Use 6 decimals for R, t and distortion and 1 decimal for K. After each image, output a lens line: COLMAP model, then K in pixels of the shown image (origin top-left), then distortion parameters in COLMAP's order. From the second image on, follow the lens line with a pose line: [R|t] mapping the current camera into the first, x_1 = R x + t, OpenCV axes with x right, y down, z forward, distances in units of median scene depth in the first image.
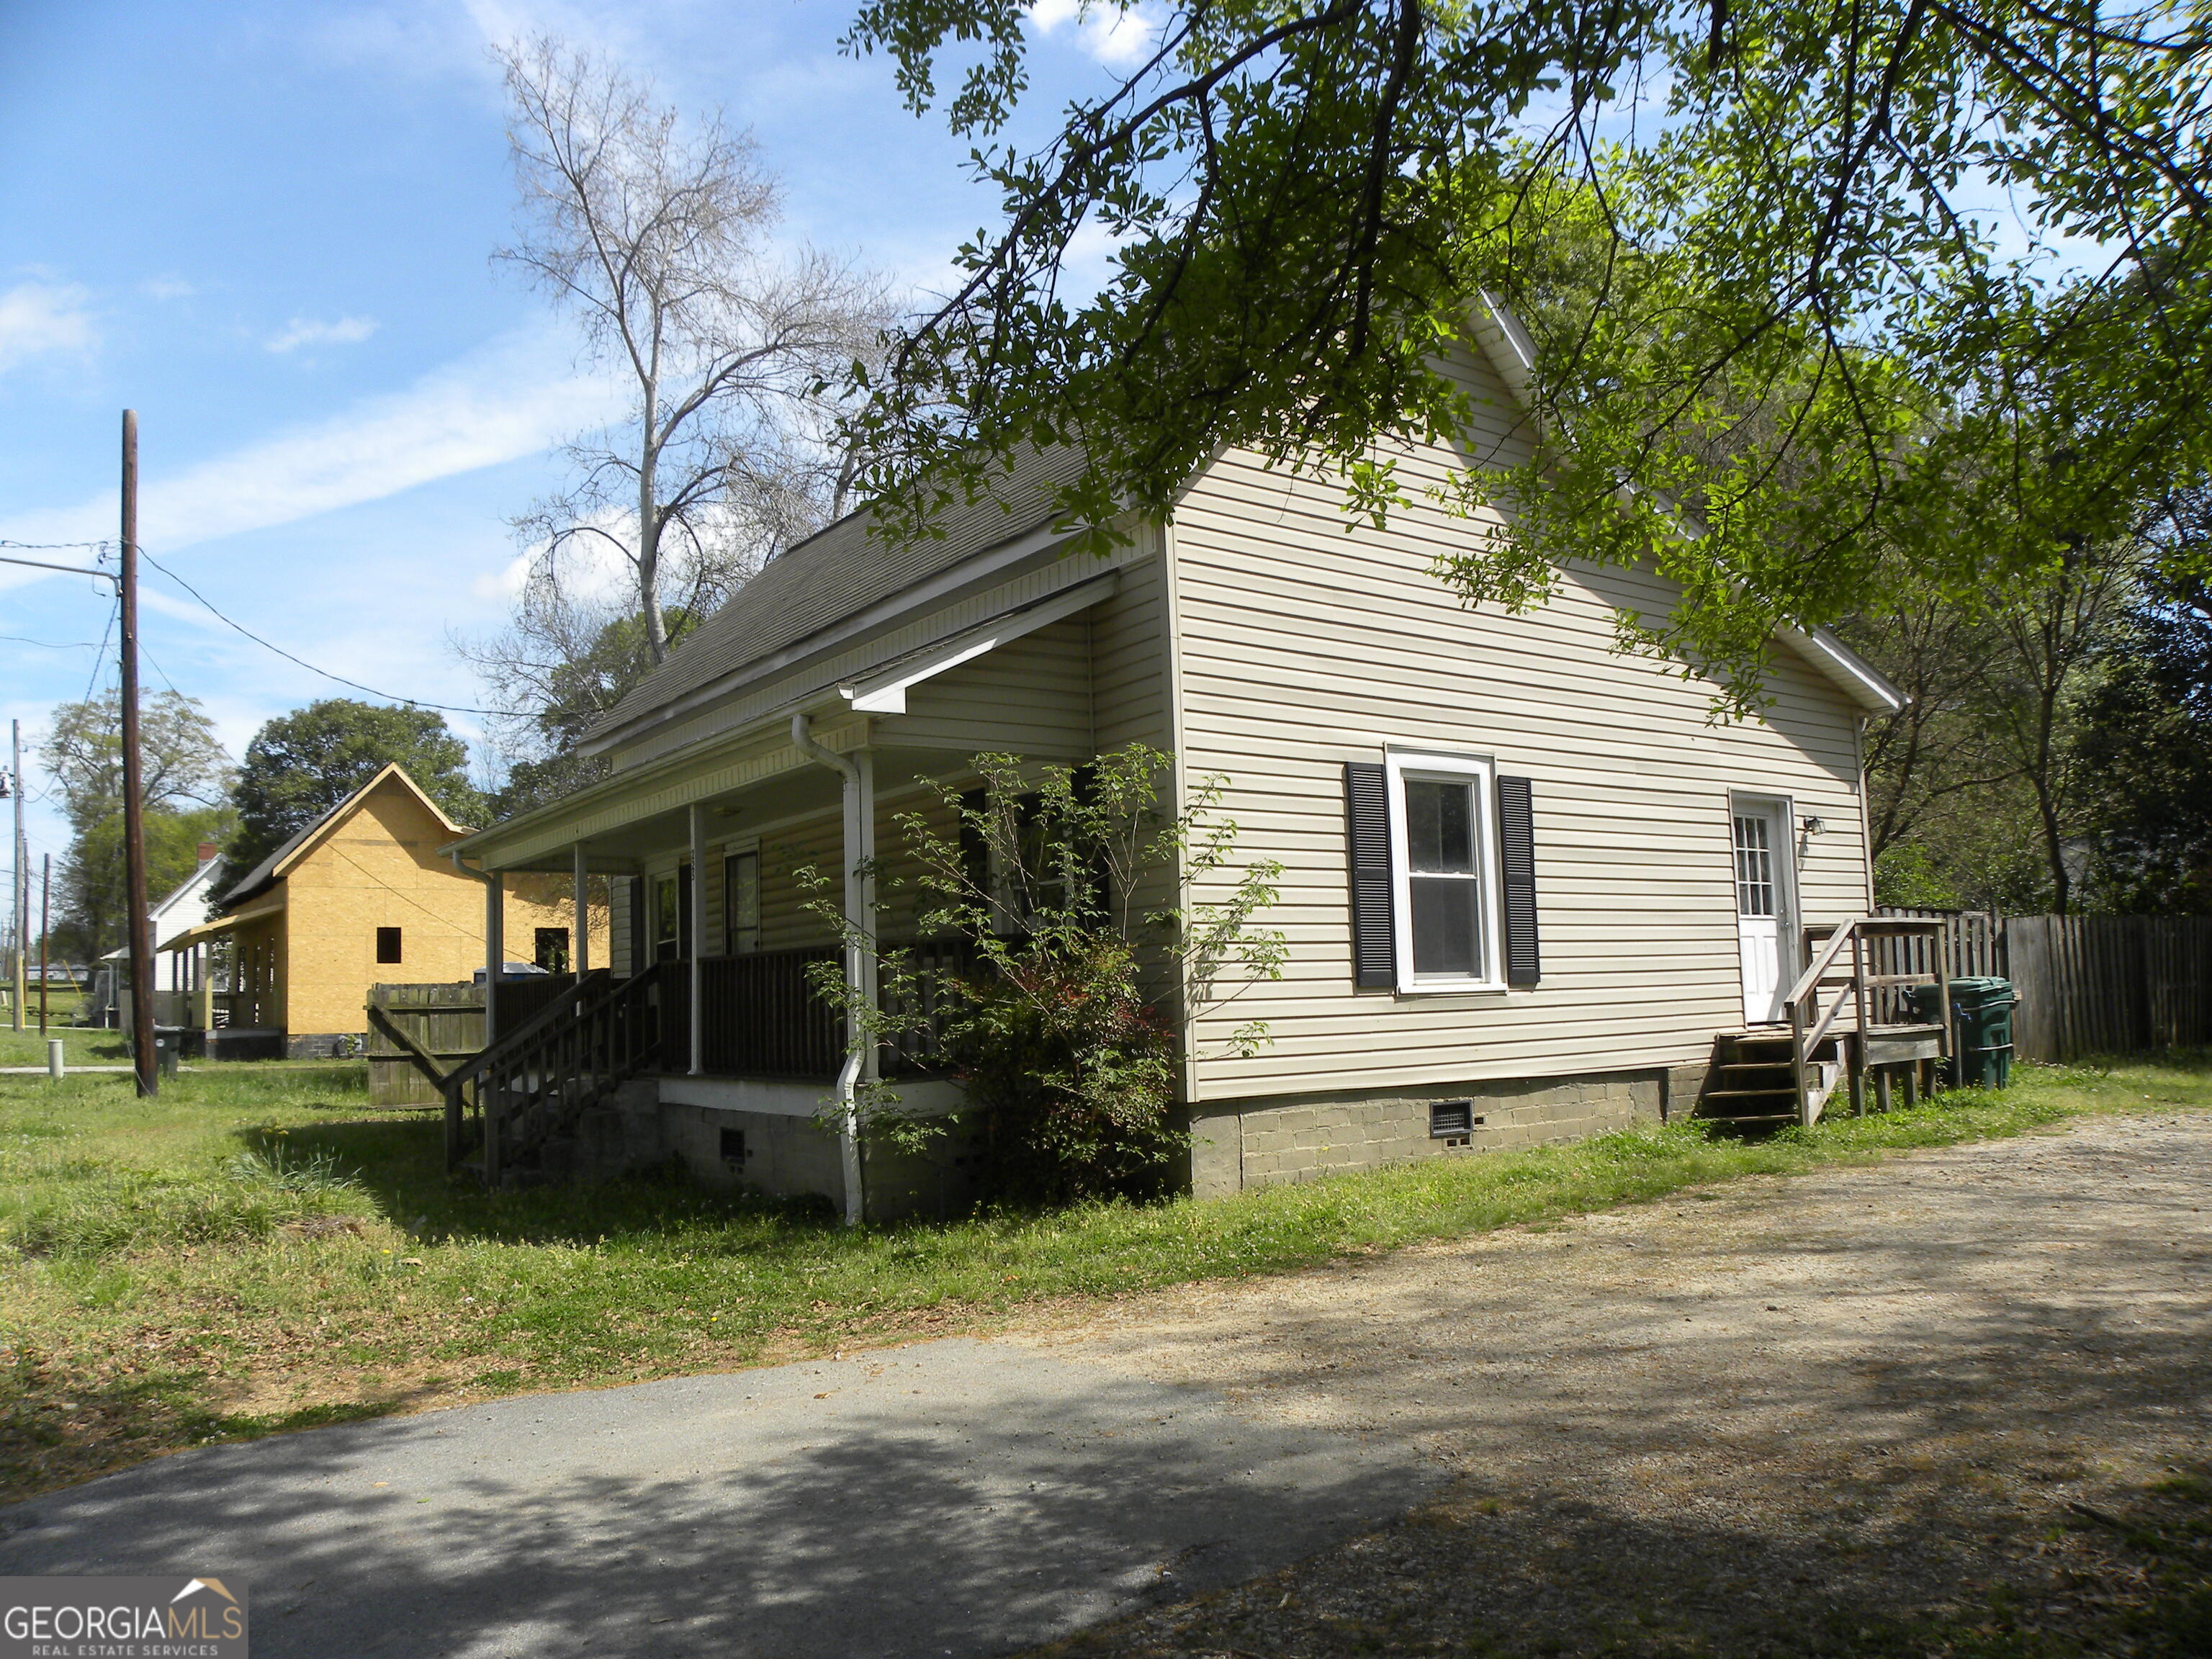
lens RADIAL K [[1667.2, 0, 1112.8], [0, 1667.2, 869.8], [0, 0, 1]] dist [-0.156874, 0.093056]
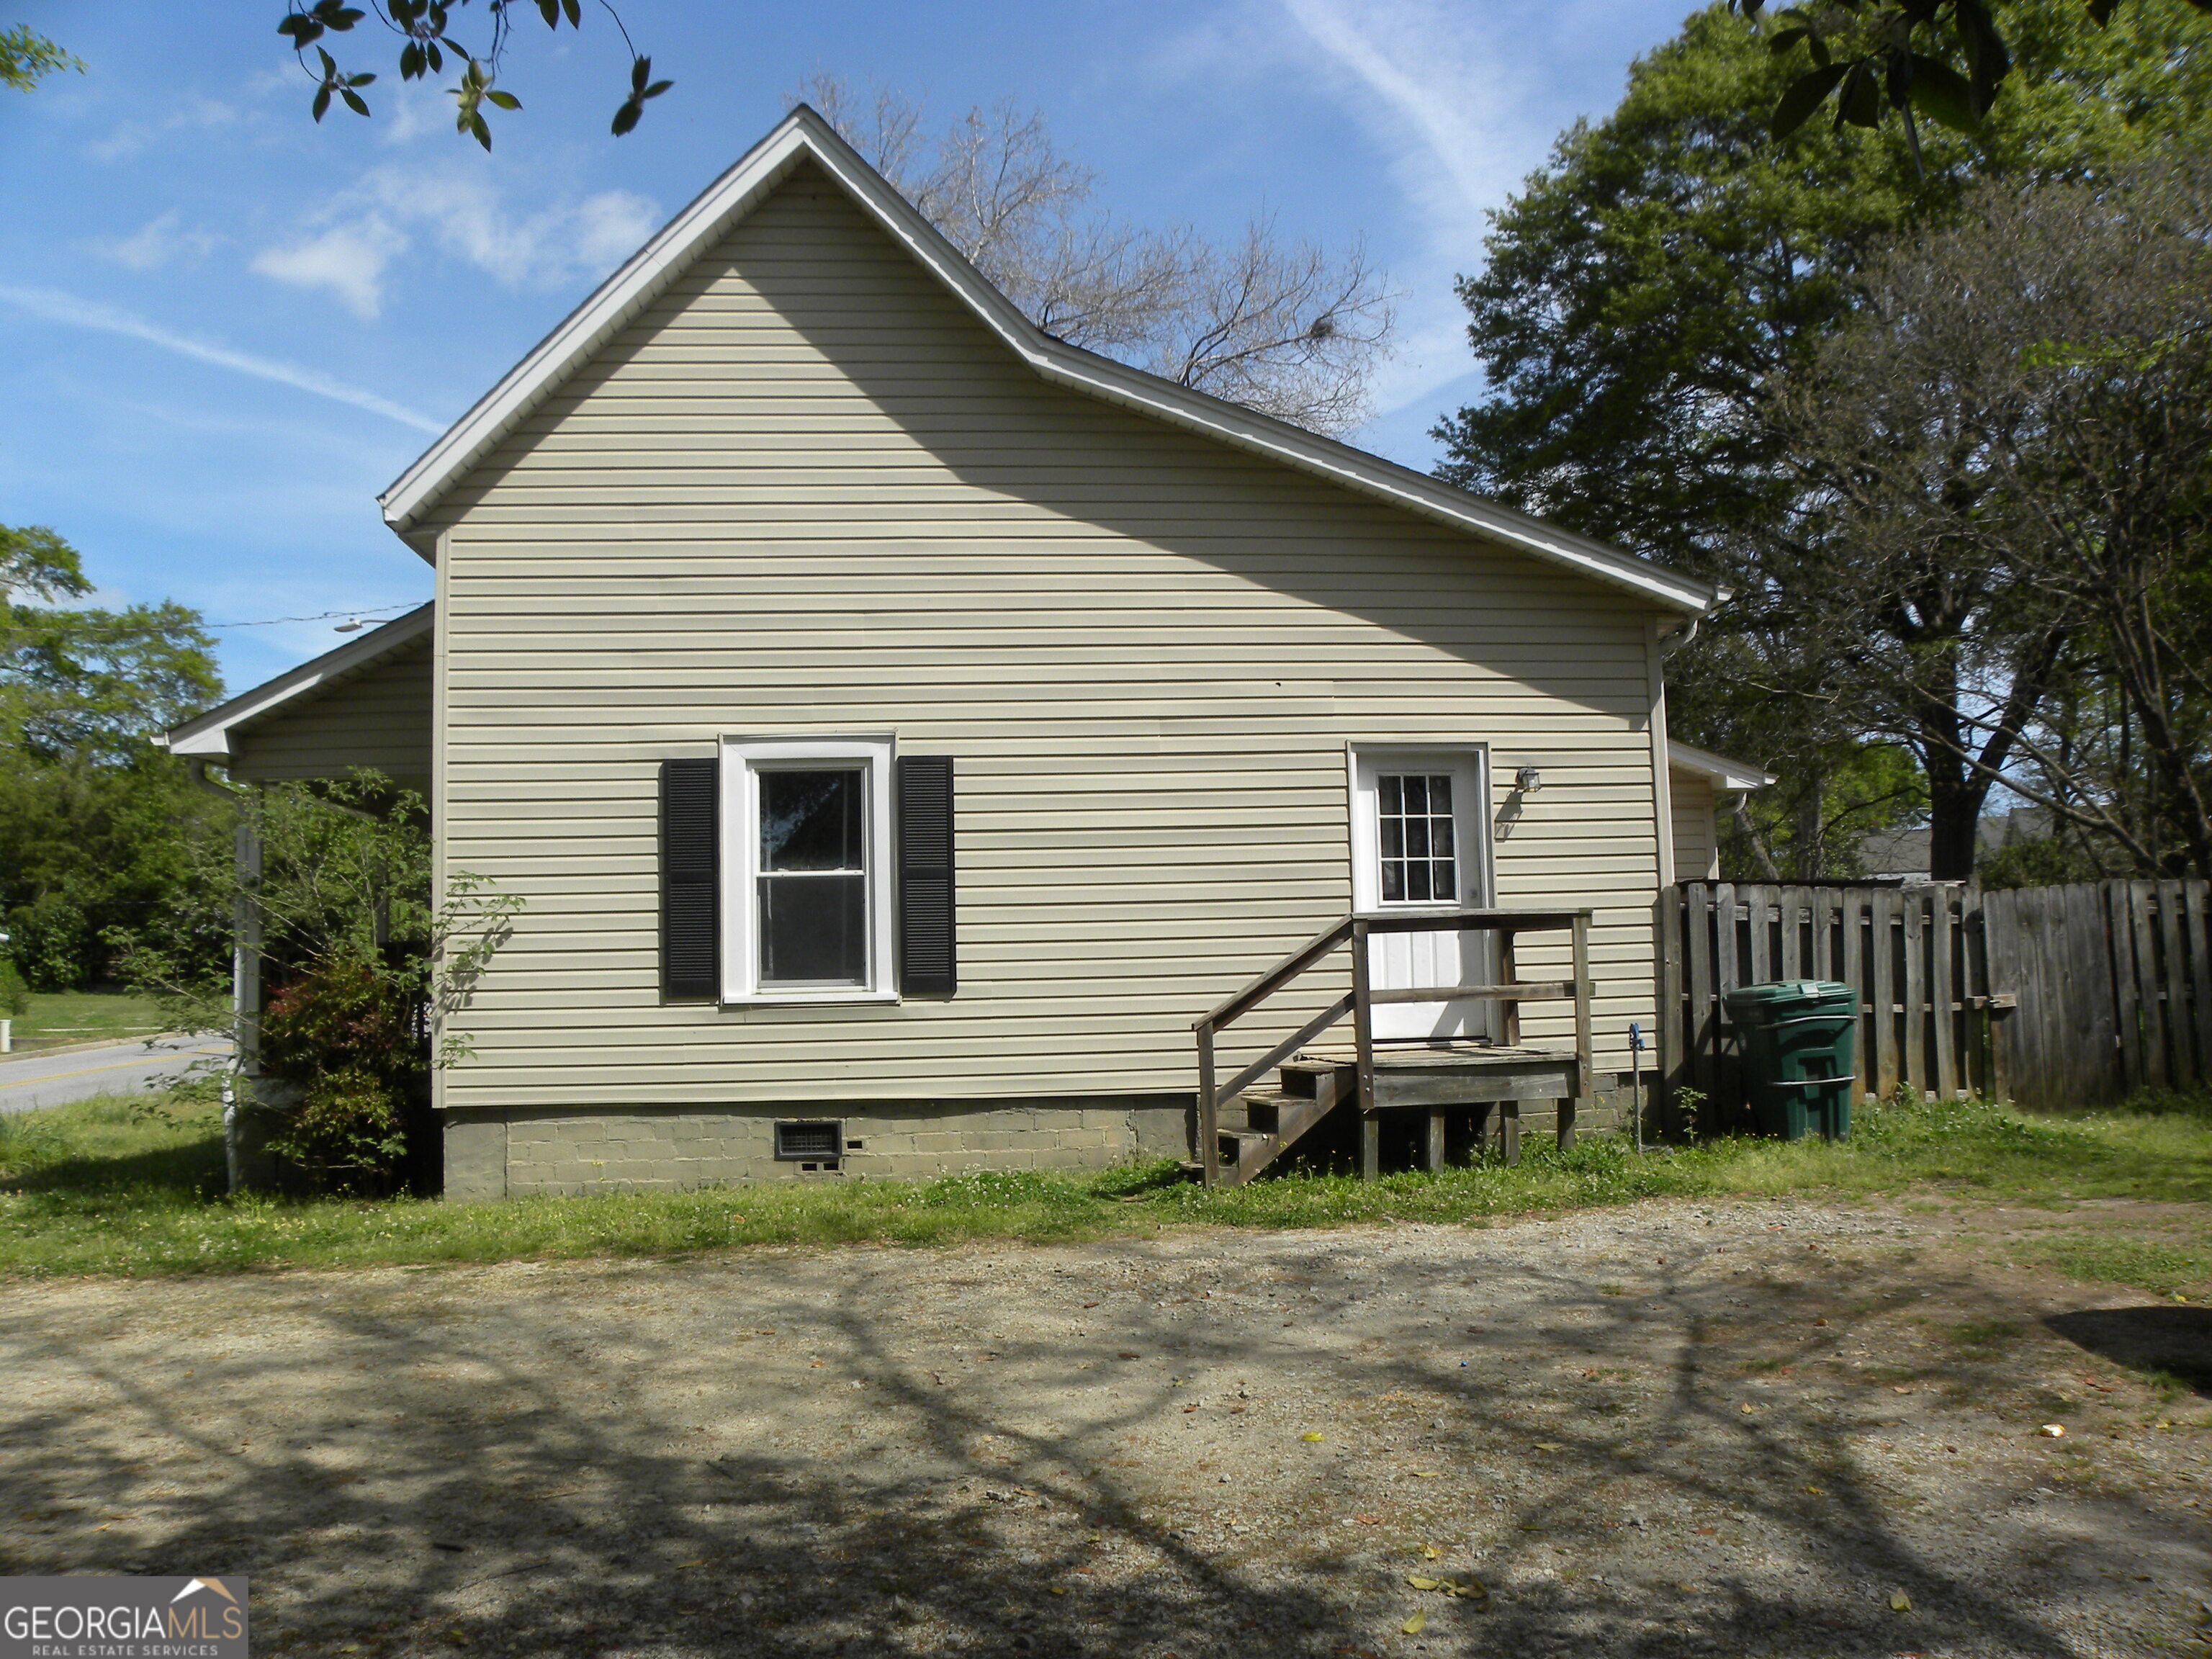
lens RADIAL K [[1667.2, 0, 1112.8], [0, 1667.2, 869.8], [0, 0, 1]] dist [-0.156874, 0.093056]
pose [[0.869332, -0.023406, -0.493674, 0.788430], [0.038909, 0.999019, 0.021151, -0.011057], [0.492695, -0.037596, 0.869390, 0.289863]]
